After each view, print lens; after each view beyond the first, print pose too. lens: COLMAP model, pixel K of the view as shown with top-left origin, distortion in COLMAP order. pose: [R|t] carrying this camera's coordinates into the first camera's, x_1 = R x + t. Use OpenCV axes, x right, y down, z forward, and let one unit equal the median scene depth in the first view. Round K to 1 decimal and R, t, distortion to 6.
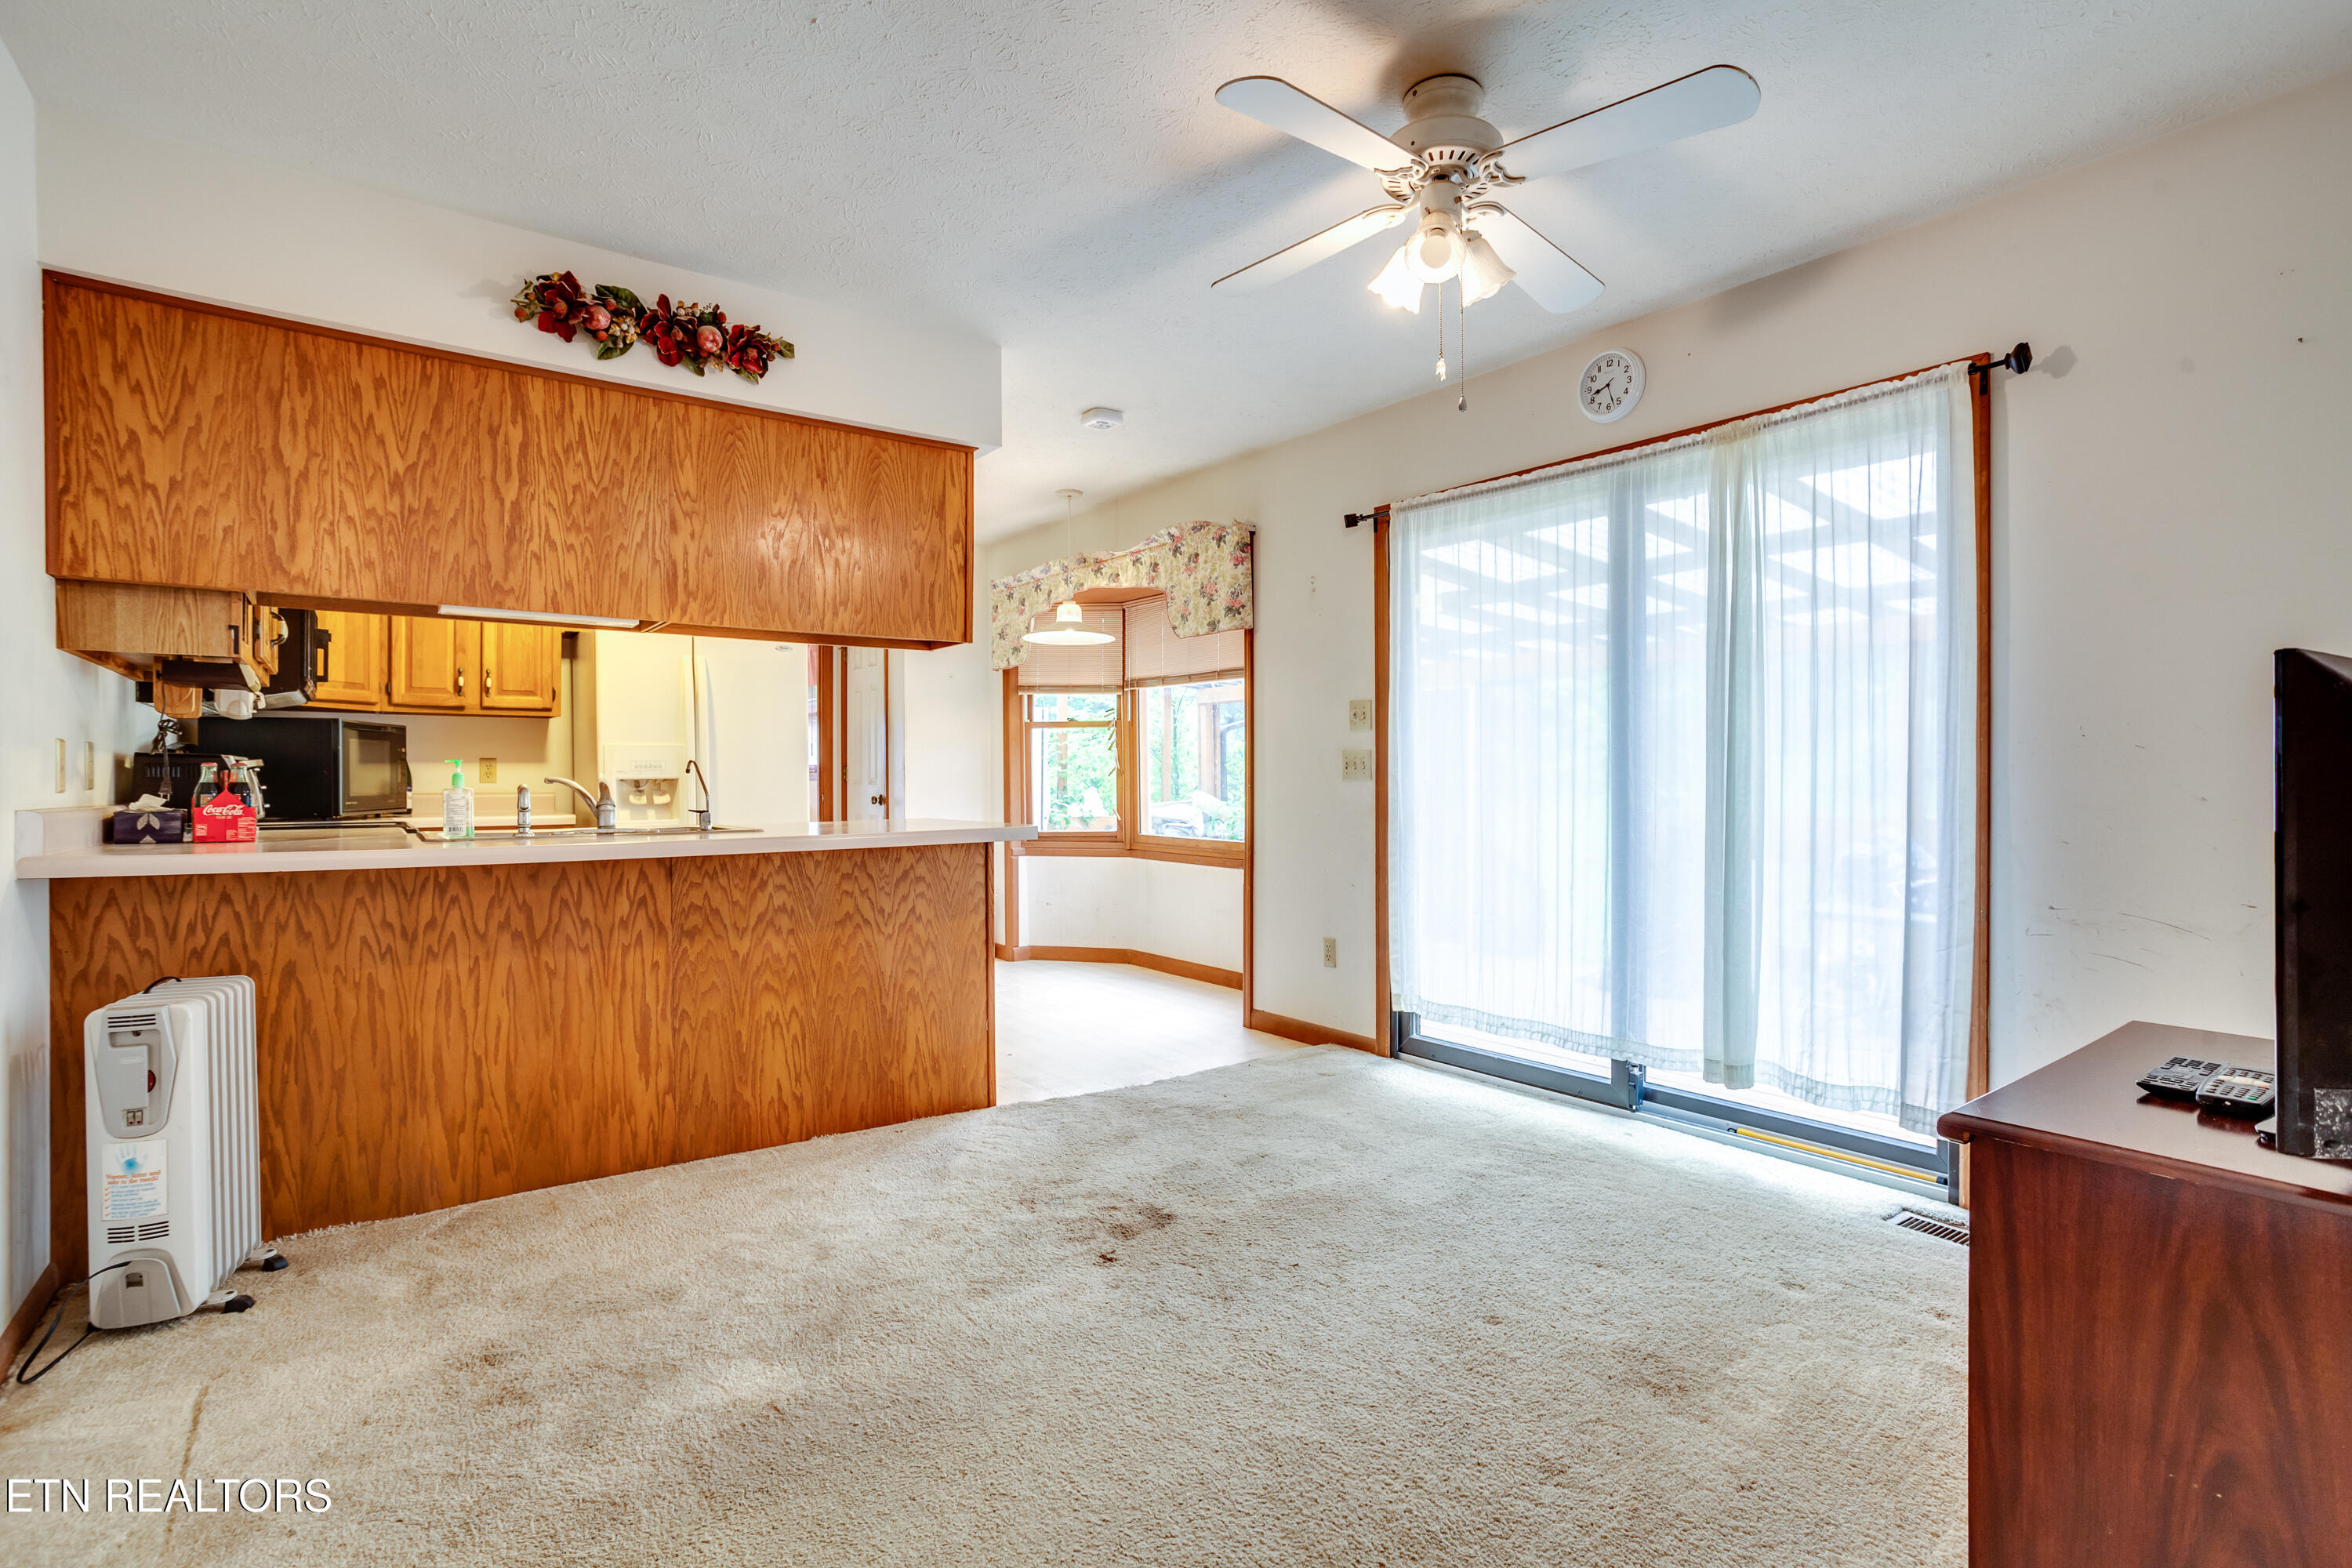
lens RADIAL K [[1166.7, 0, 1134.3], [0, 1166.7, 782.4], [0, 0, 1]] dist [-0.044579, 0.025462]
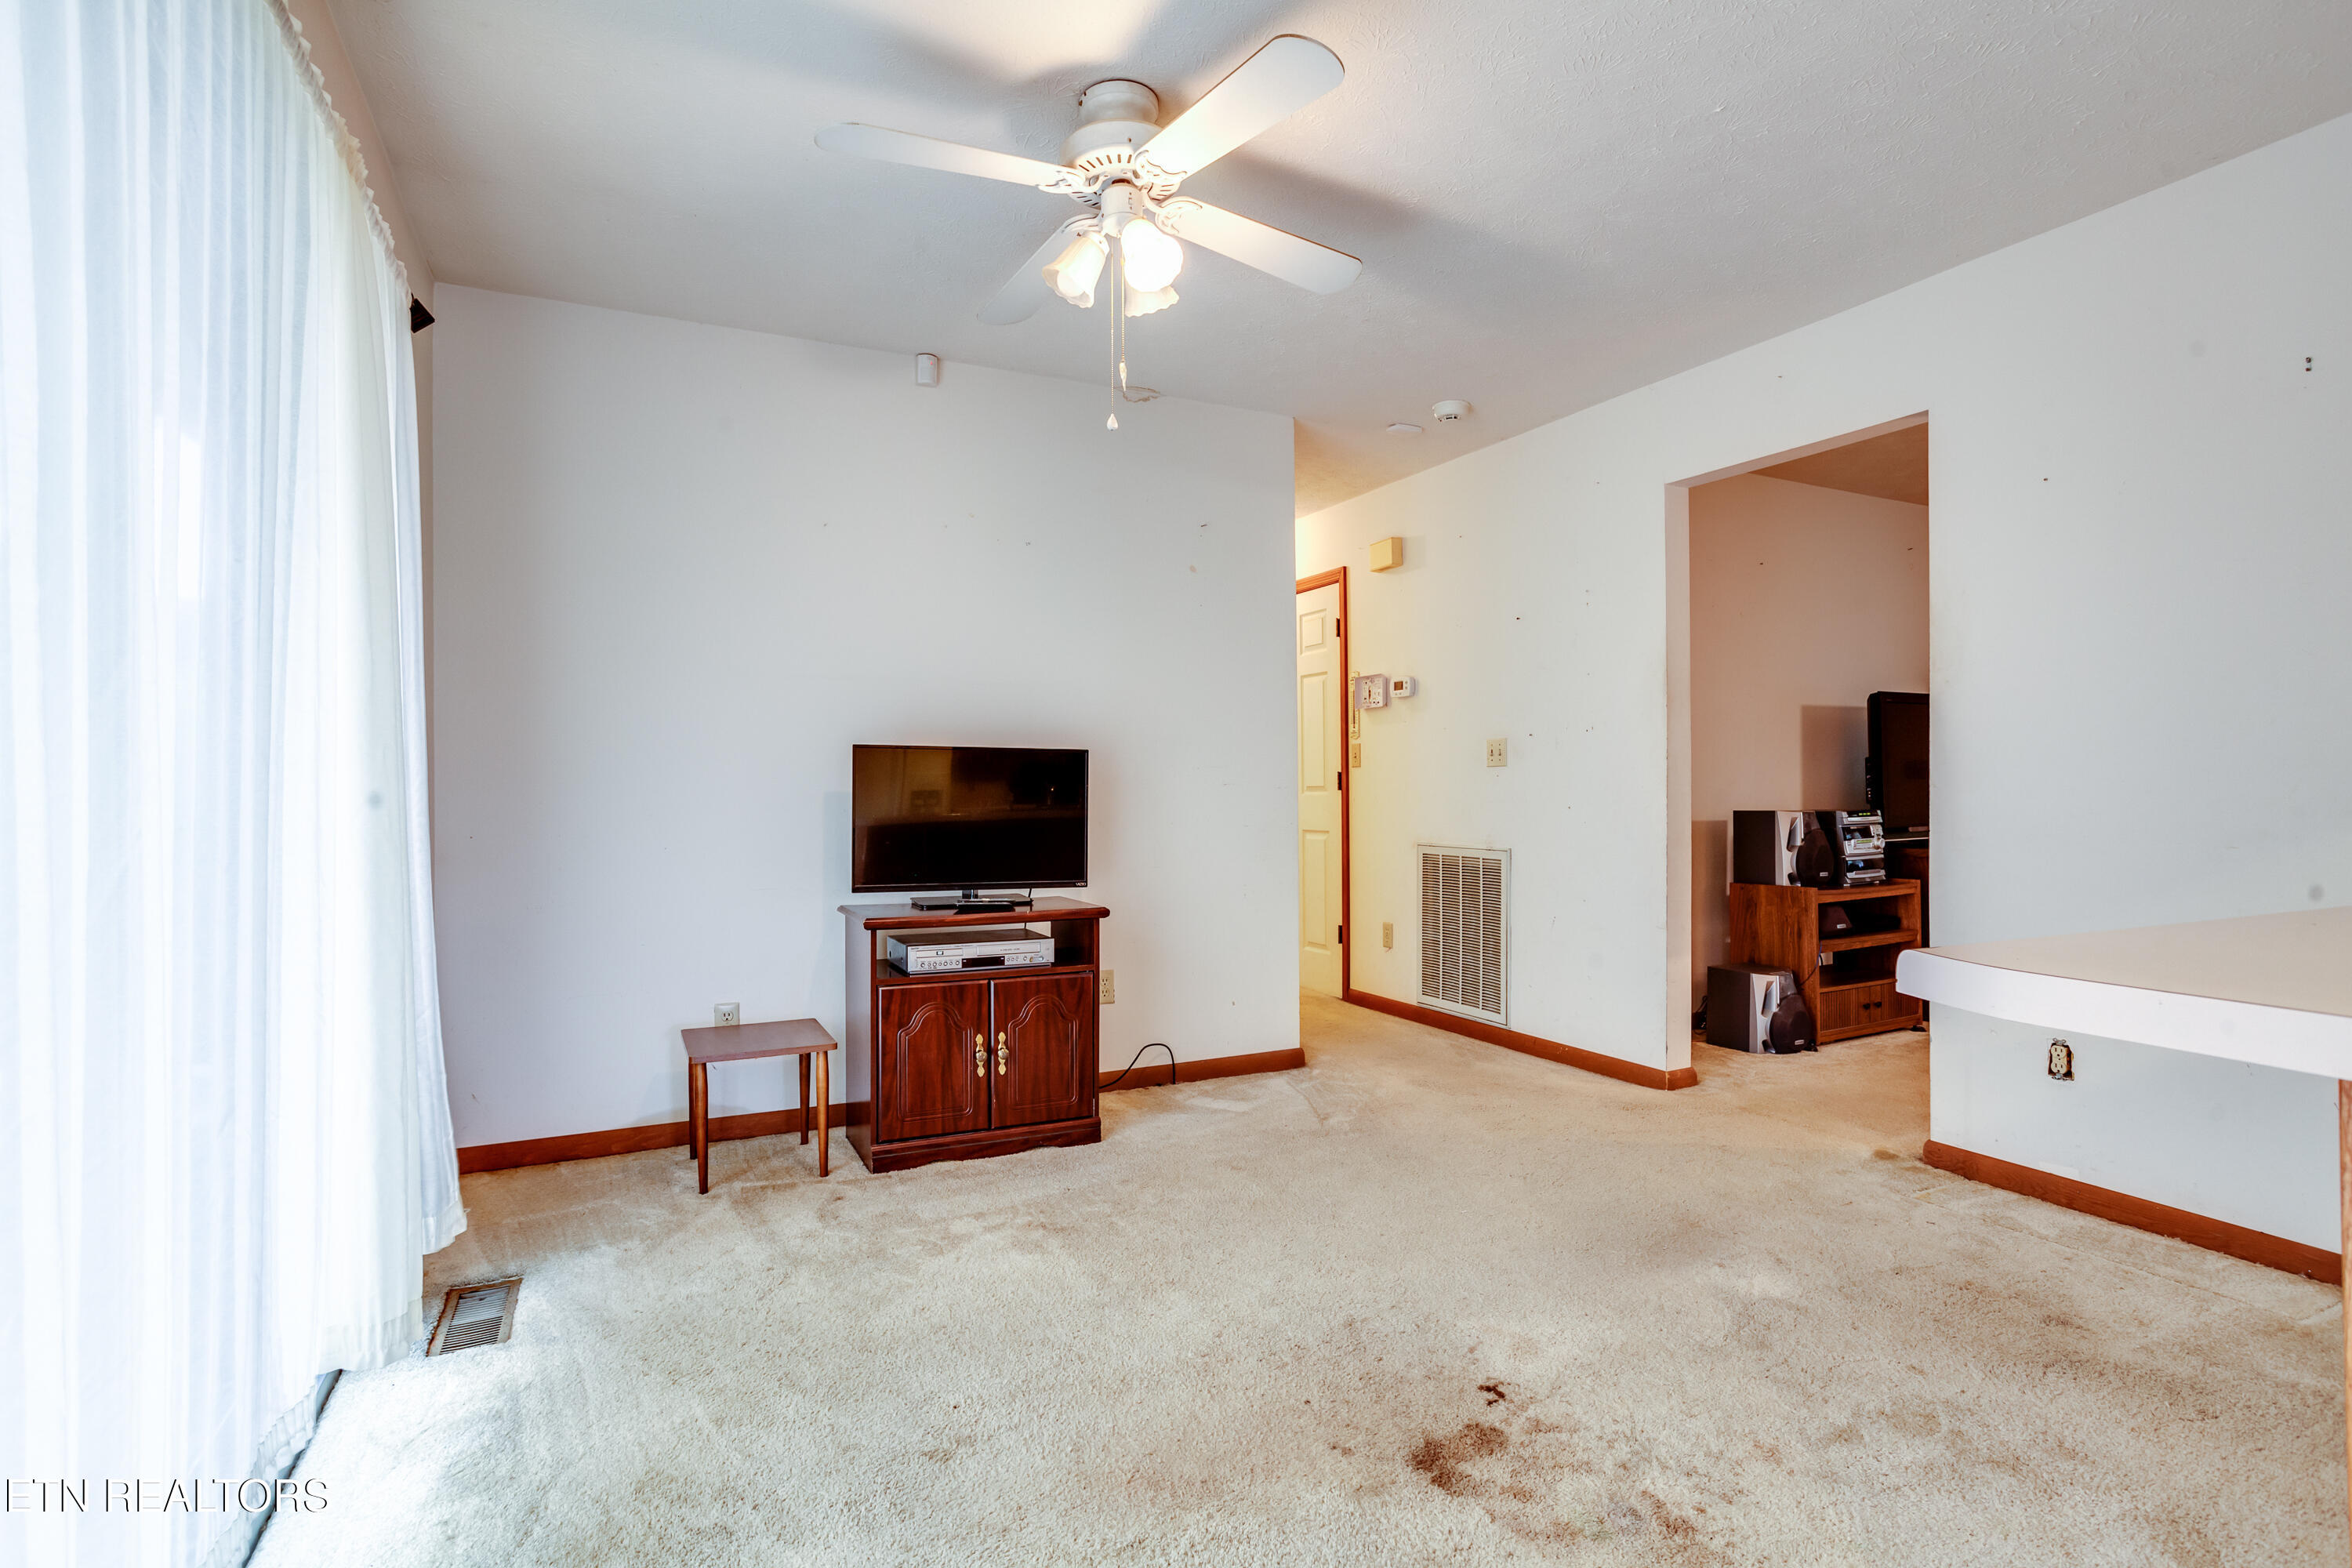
lens RADIAL K [[1166.7, 0, 1189.3], [0, 1166.7, 790.8], [0, 0, 1]] dist [-0.044579, 0.025462]
pose [[-0.991569, 0.006485, 0.129418, 0.055272], [0.007958, 0.999909, 0.010864, -0.005171], [-0.129335, 0.011803, -0.991531, 1.268322]]
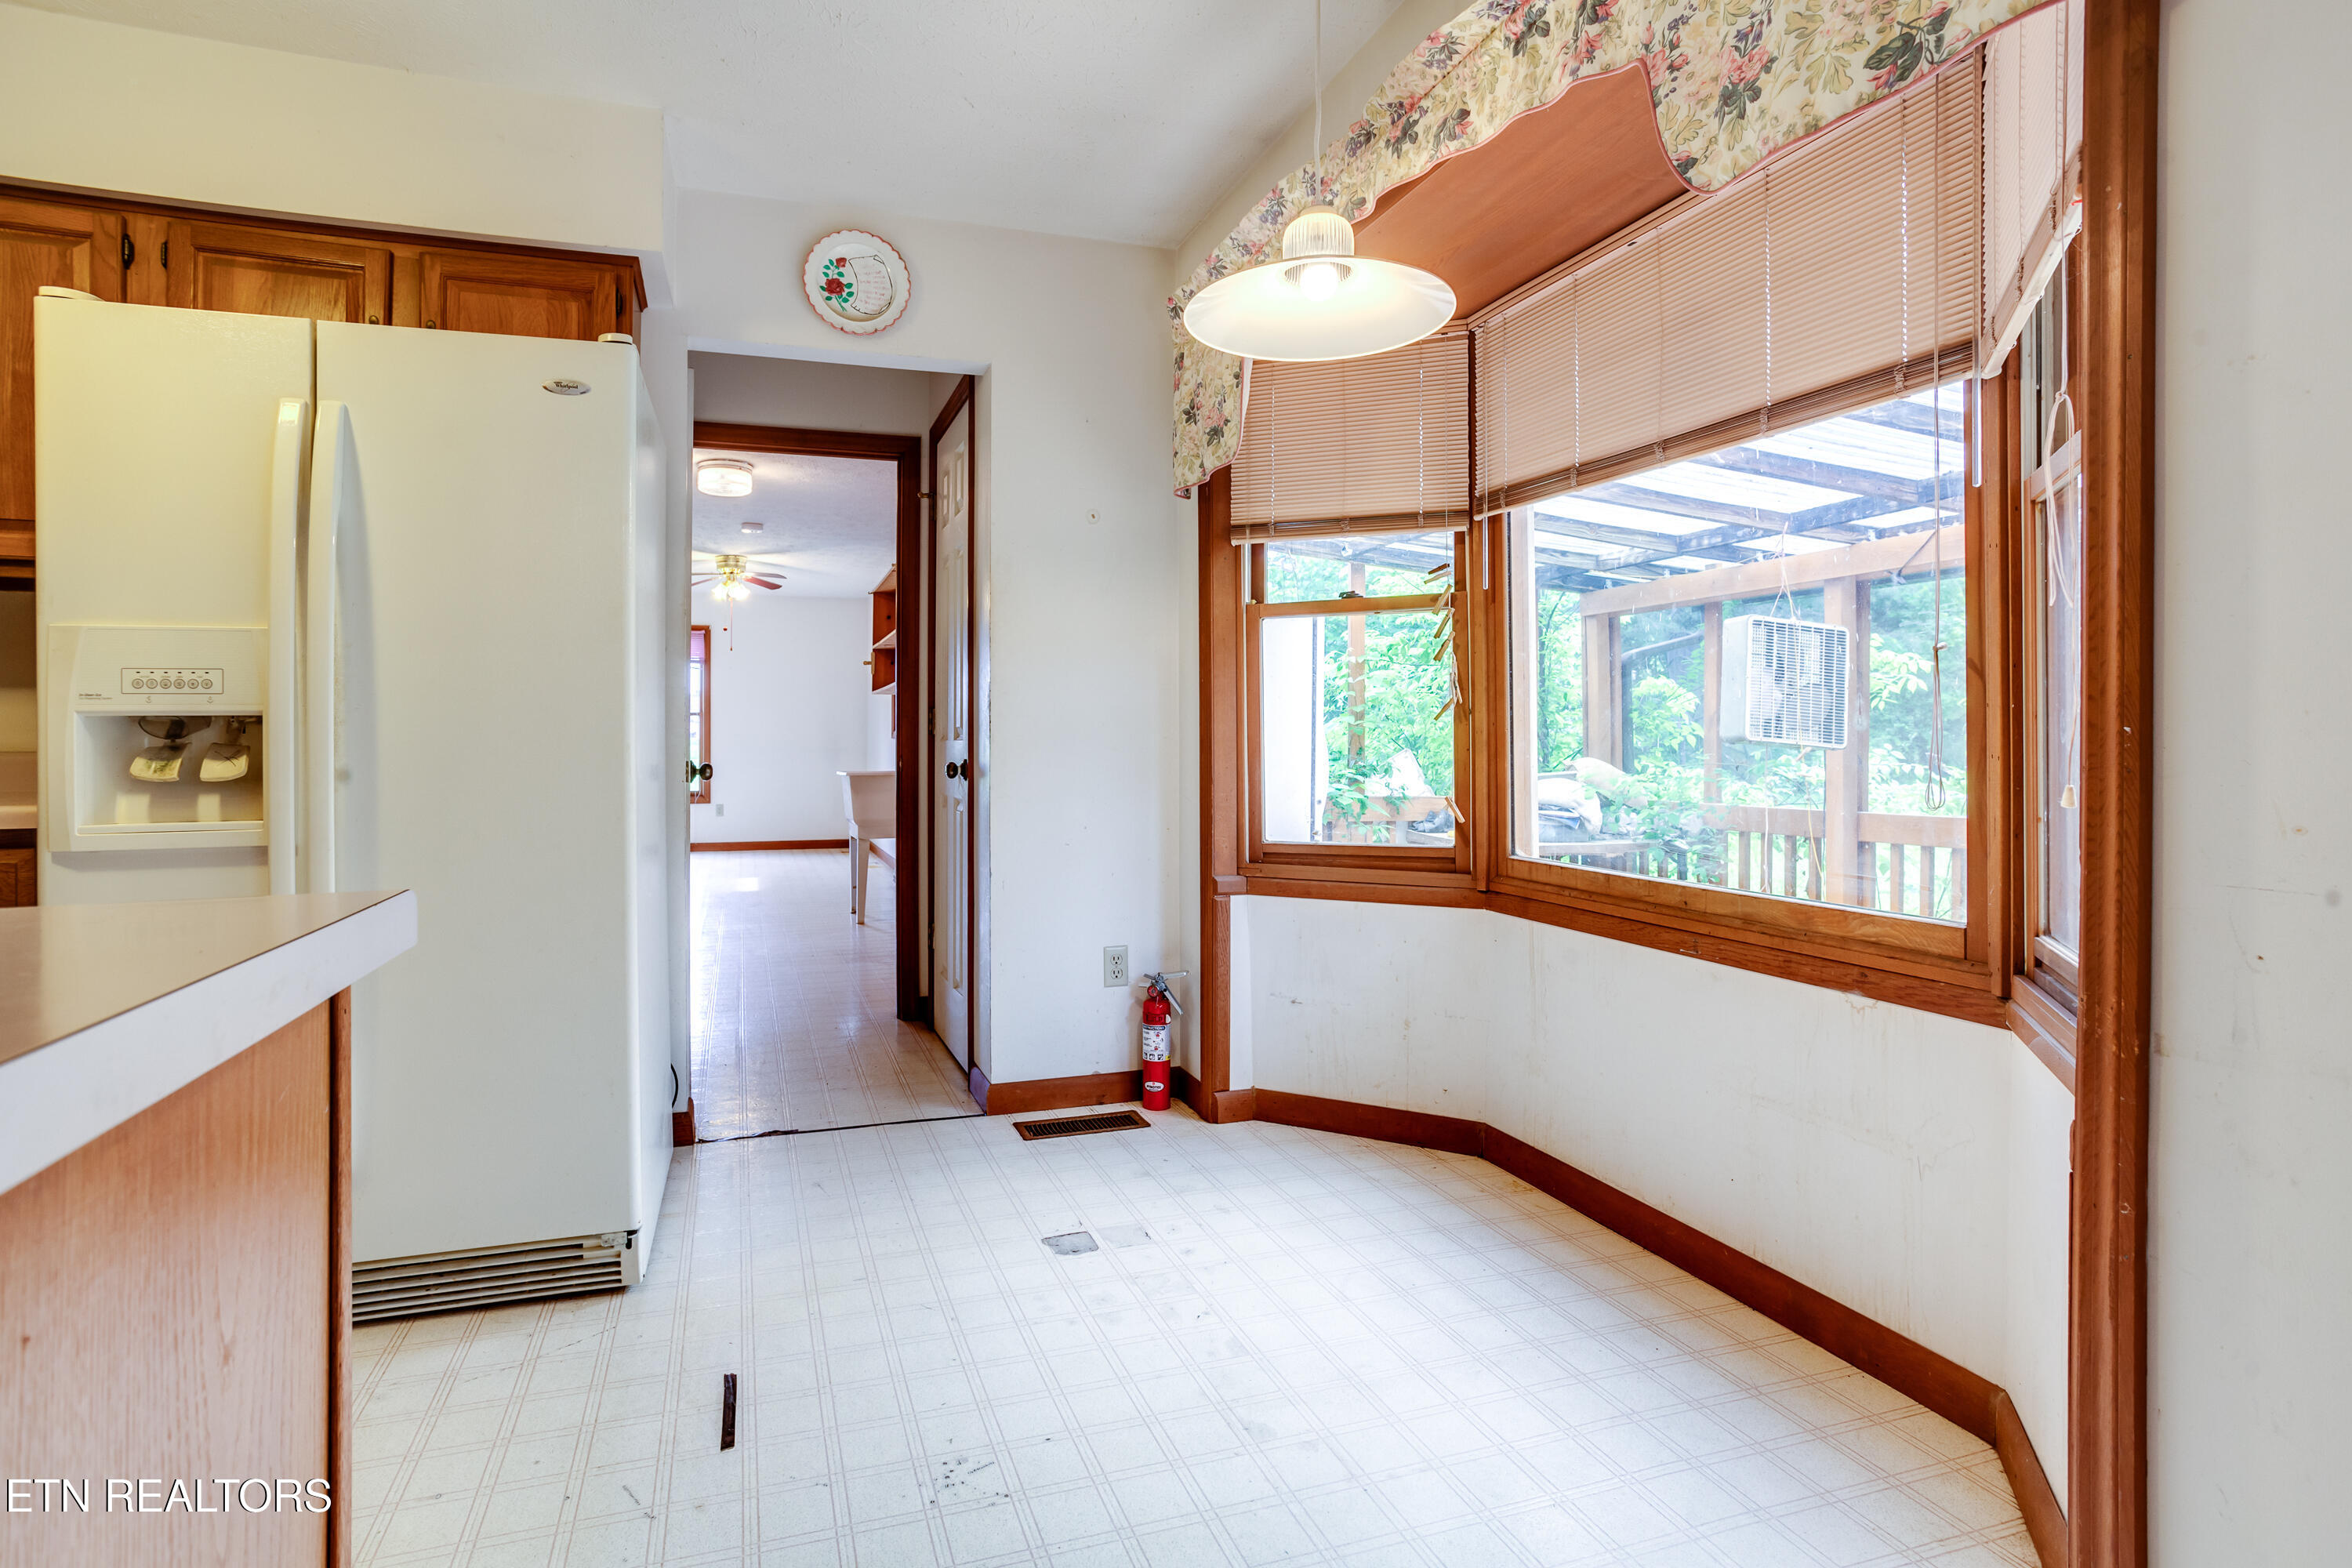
lens RADIAL K [[1166.7, 0, 1077.4], [0, 1166.7, 740.3], [0, 0, 1]] dist [-0.044579, 0.025462]
pose [[0.950564, 0.001331, -0.310526, -0.026425], [-0.003143, 0.999981, -0.005336, 0.008744], [0.310513, 0.006049, 0.950550, 1.007046]]
